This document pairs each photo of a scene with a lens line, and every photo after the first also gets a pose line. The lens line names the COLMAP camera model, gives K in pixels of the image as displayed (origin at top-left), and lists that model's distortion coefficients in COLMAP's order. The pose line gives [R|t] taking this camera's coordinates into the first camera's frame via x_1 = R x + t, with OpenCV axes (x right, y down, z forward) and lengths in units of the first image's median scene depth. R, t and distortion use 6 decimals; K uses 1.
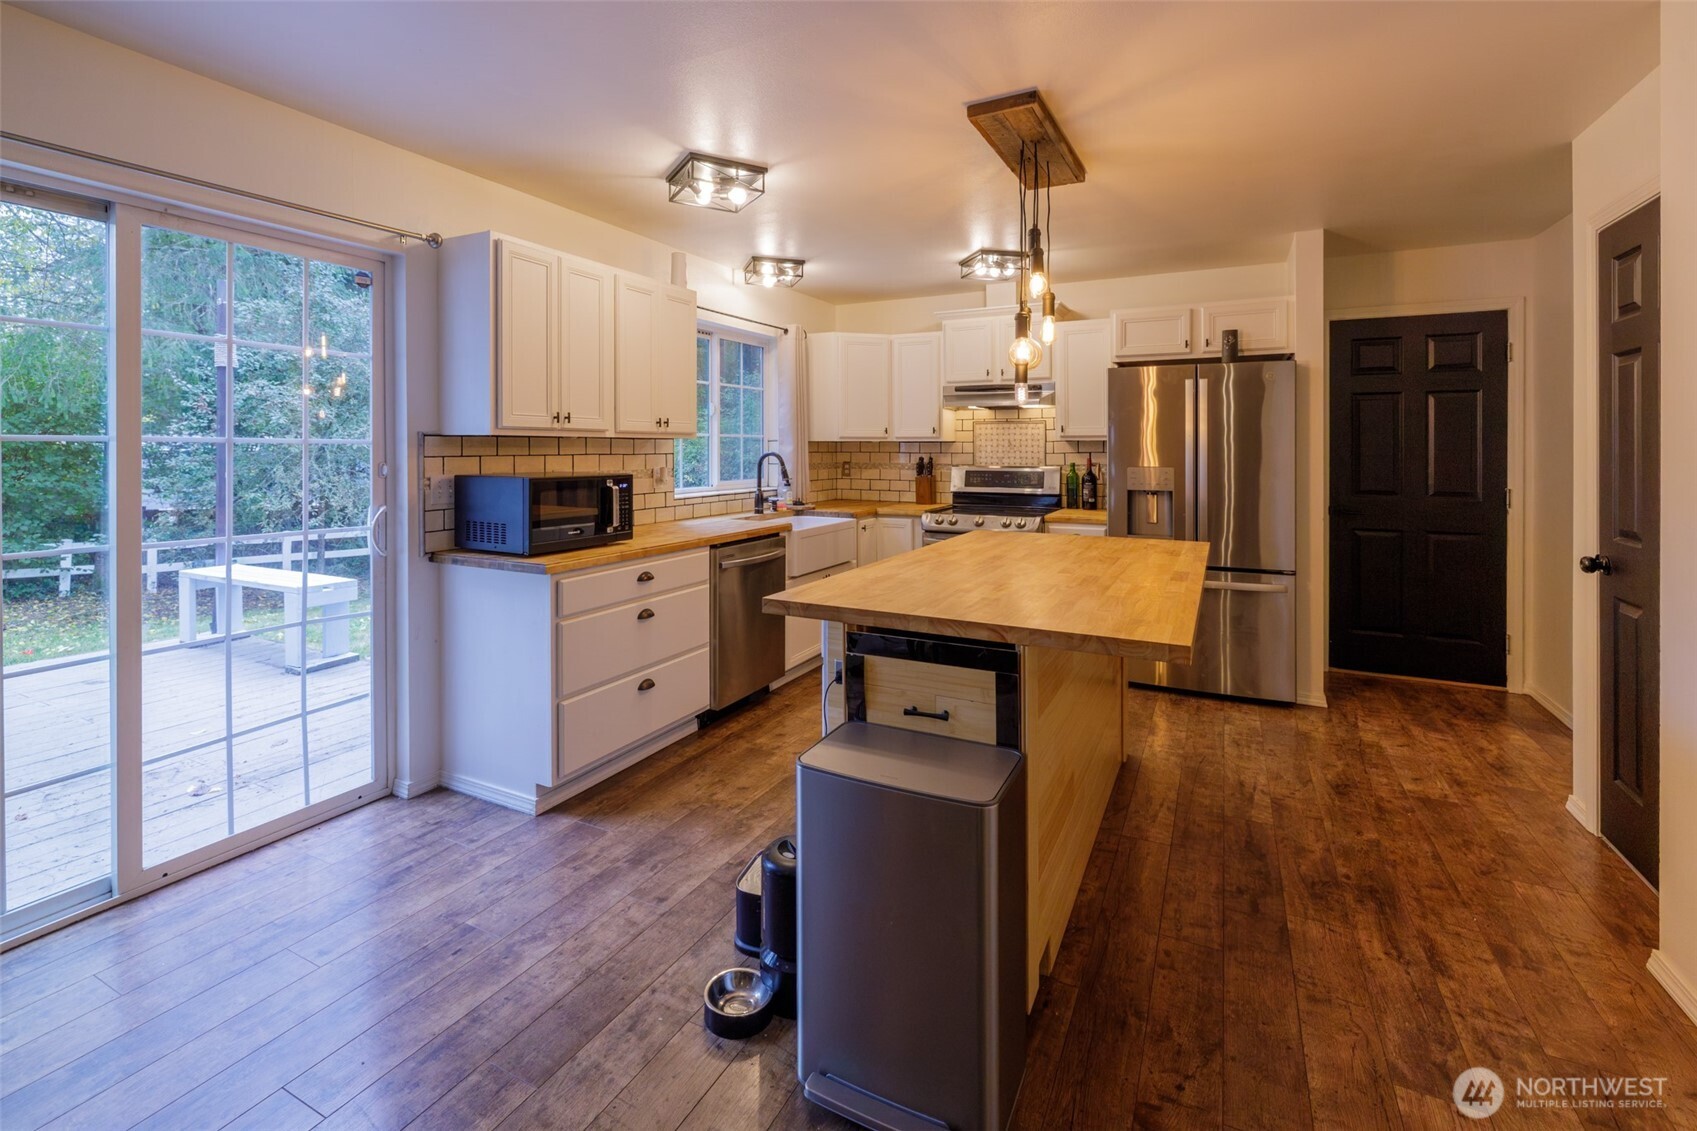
lens RADIAL K [[760.2, 0, 854.6], [0, 760.2, 453.8], [0, 0, 1]] dist [-0.001427, -0.000446]
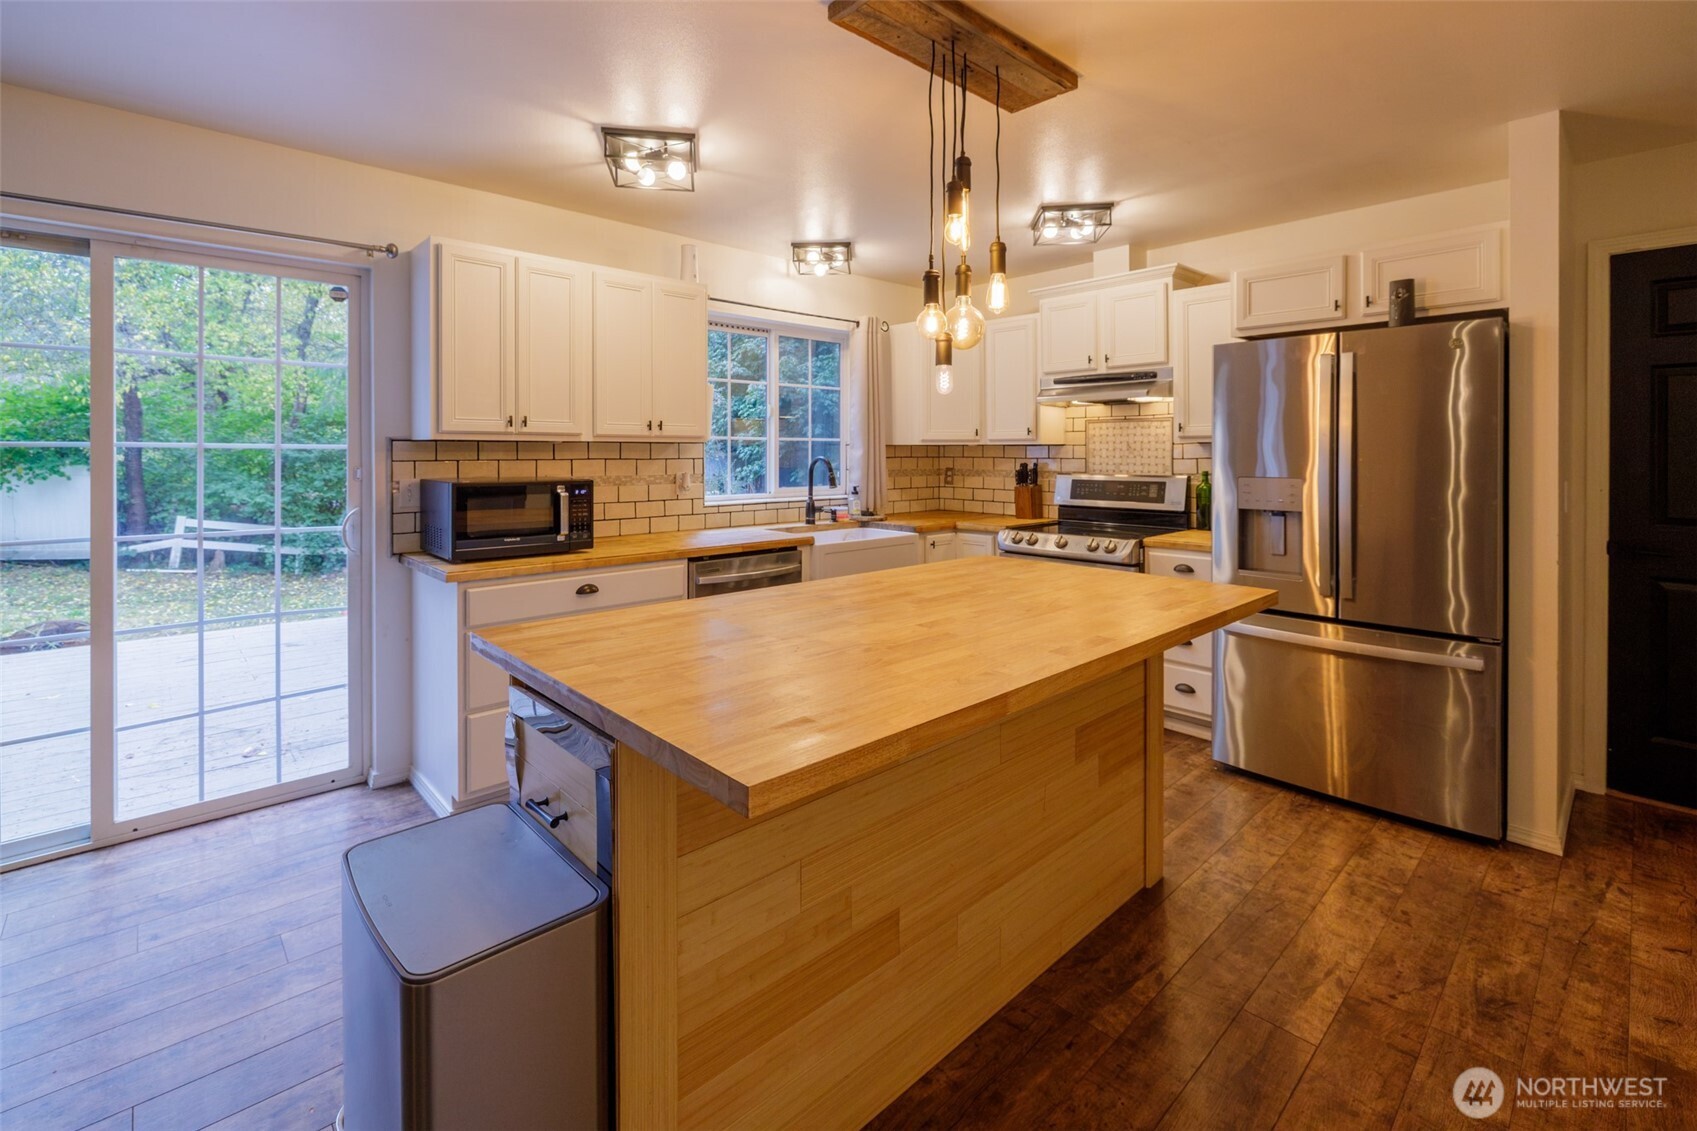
lens RADIAL K [[761.4, 0, 838.8], [0, 761.4, 461.4], [0, 0, 1]] dist [-0.002273, -0.000147]
pose [[0.934774, 0.003151, -0.355228, 0.256543], [-0.001784, 0.999990, 0.004173, -0.000760], [0.355237, -0.003267, 0.934770, 0.170567]]
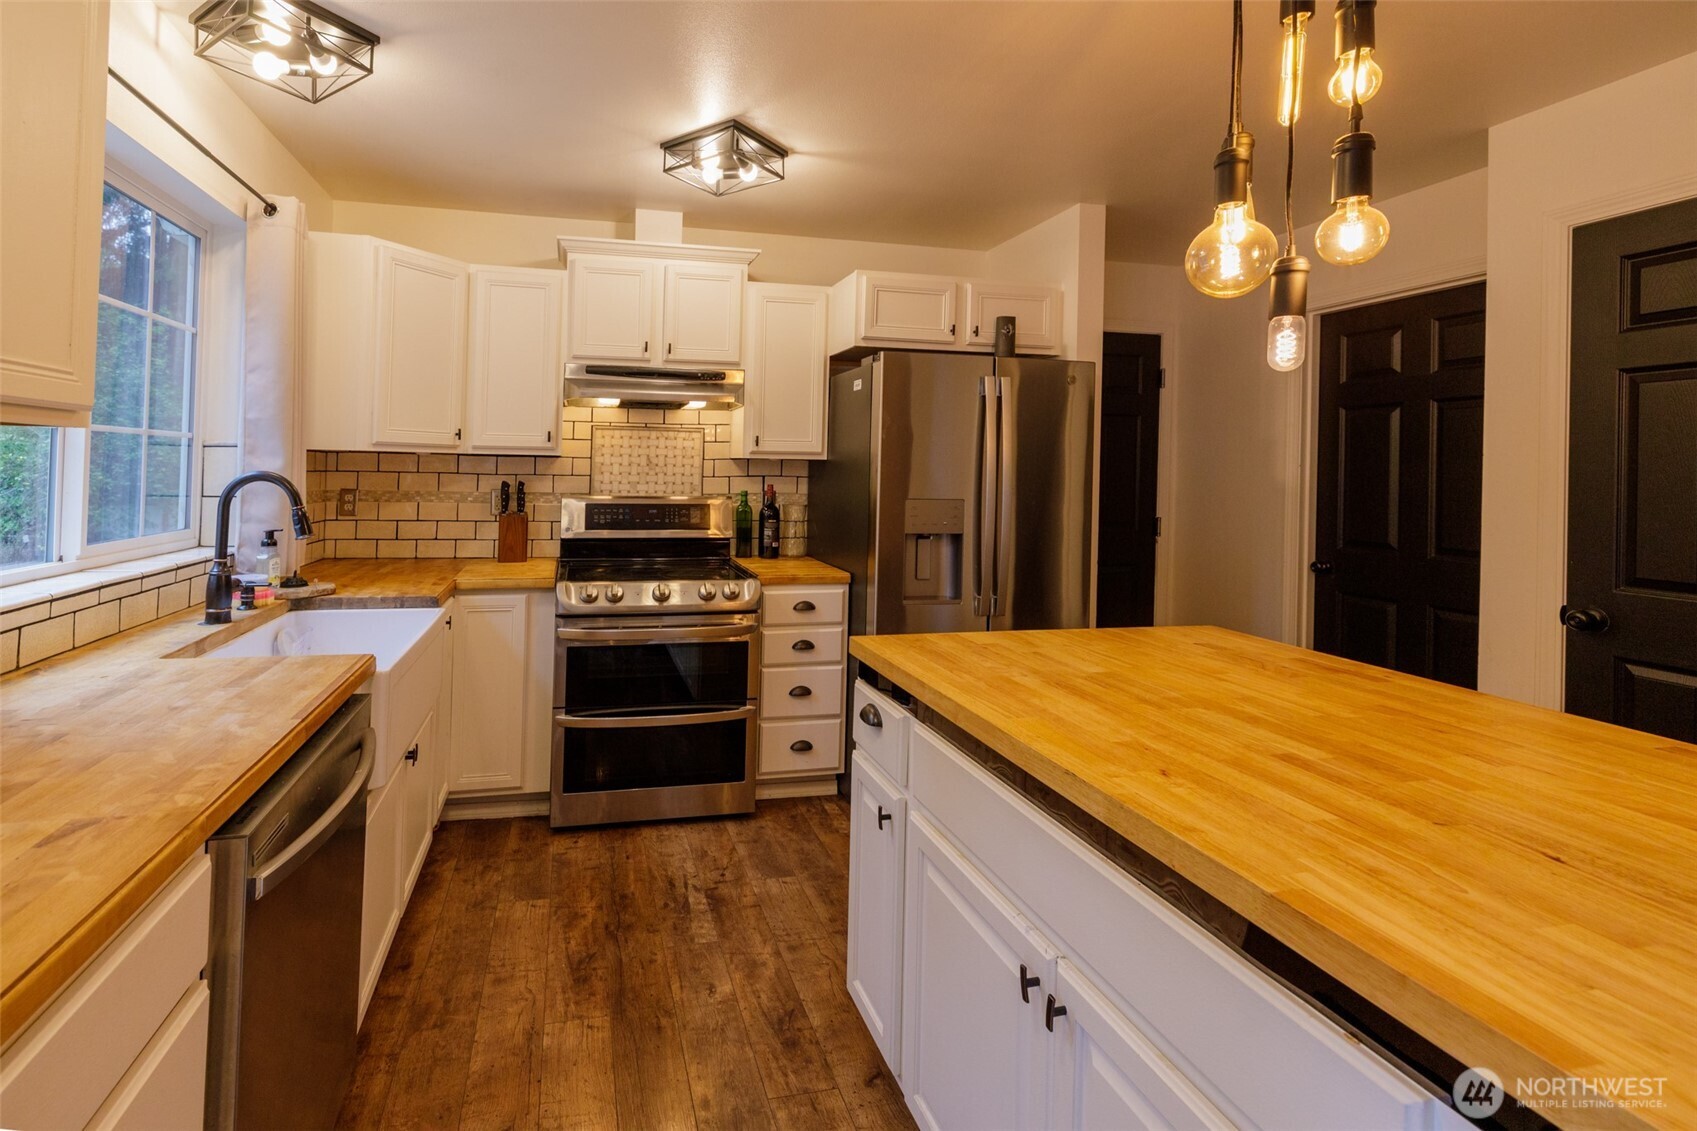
lens RADIAL K [[750.4, 0, 724.4], [0, 750.4, 467.3], [0, 0, 1]] dist [0.000006, -0.000135]
pose [[0.792508, 0.012733, 0.609728, -0.173641], [-0.010219, 0.999919, -0.007599, -0.005120], [-0.609775, -0.000208, 0.792574, 0.567237]]
